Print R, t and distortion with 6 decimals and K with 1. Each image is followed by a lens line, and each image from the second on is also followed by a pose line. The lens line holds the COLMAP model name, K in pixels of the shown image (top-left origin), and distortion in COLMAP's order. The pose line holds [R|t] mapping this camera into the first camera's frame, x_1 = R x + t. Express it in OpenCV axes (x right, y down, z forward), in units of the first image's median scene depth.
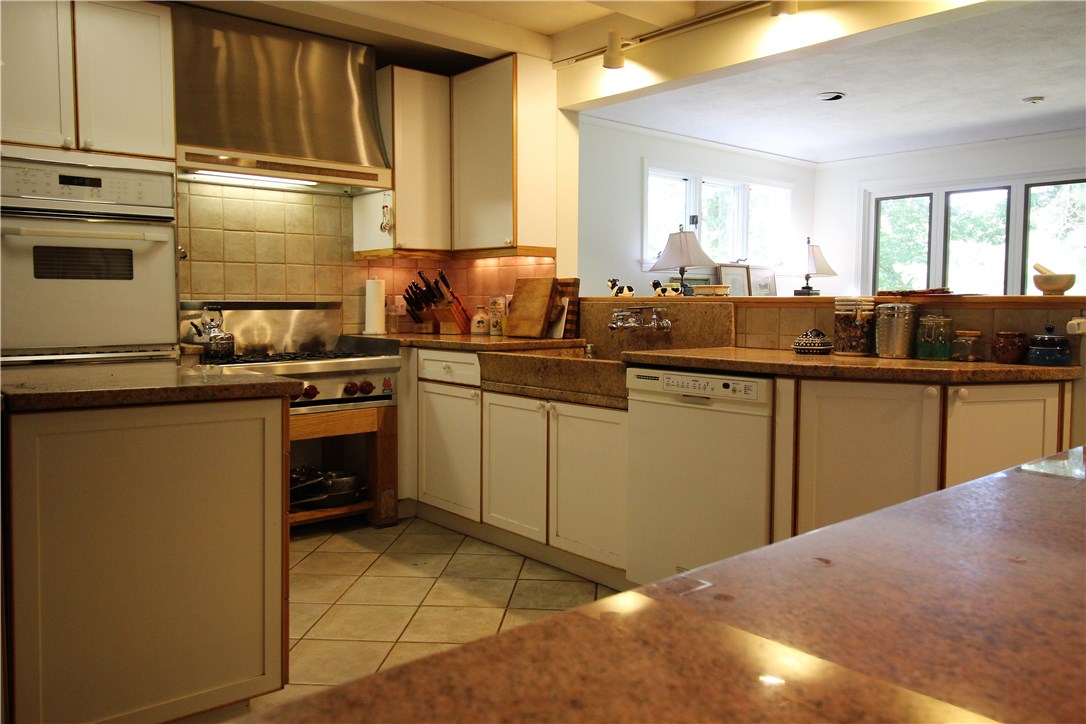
lens RADIAL K [[857.7, 0, 546.7], [0, 857.7, 365.2], [0, 0, 1]] dist [0.018576, 0.001106]
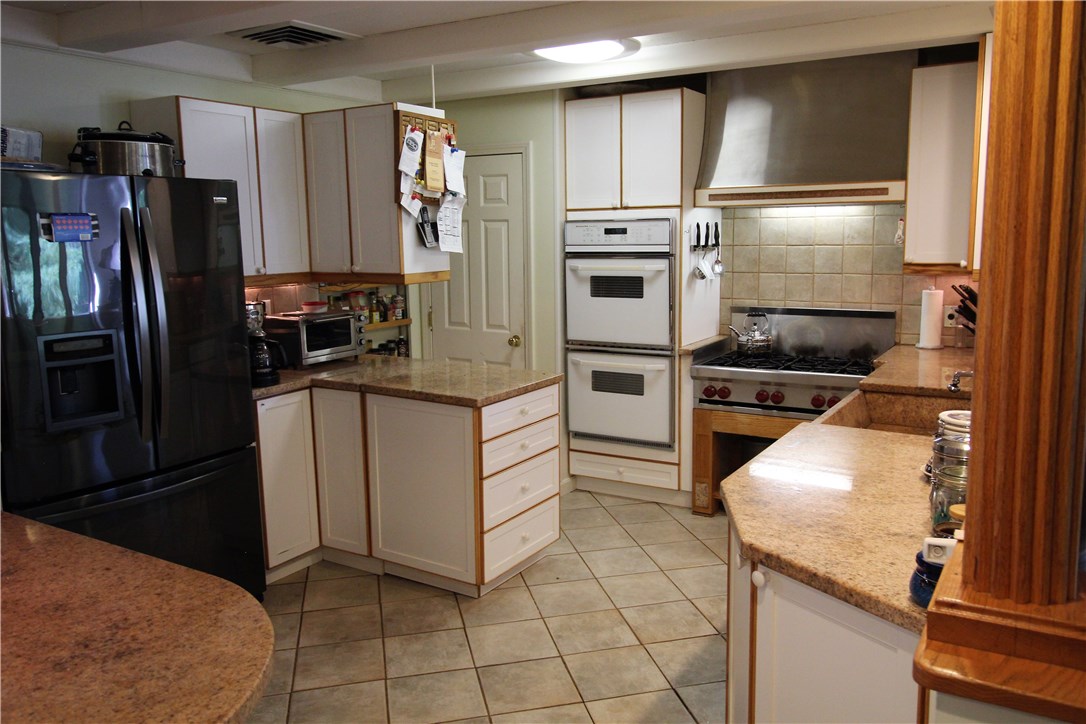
lens RADIAL K [[857.7, 0, 545.7], [0, 857.7, 354.5], [0, 0, 1]] dist [0.018576, 0.001106]
pose [[0.281708, 0.134128, -0.950079, 0.642368], [-0.053014, 0.990844, 0.124164, -0.136717], [0.958034, 0.015390, 0.286240, 0.356914]]
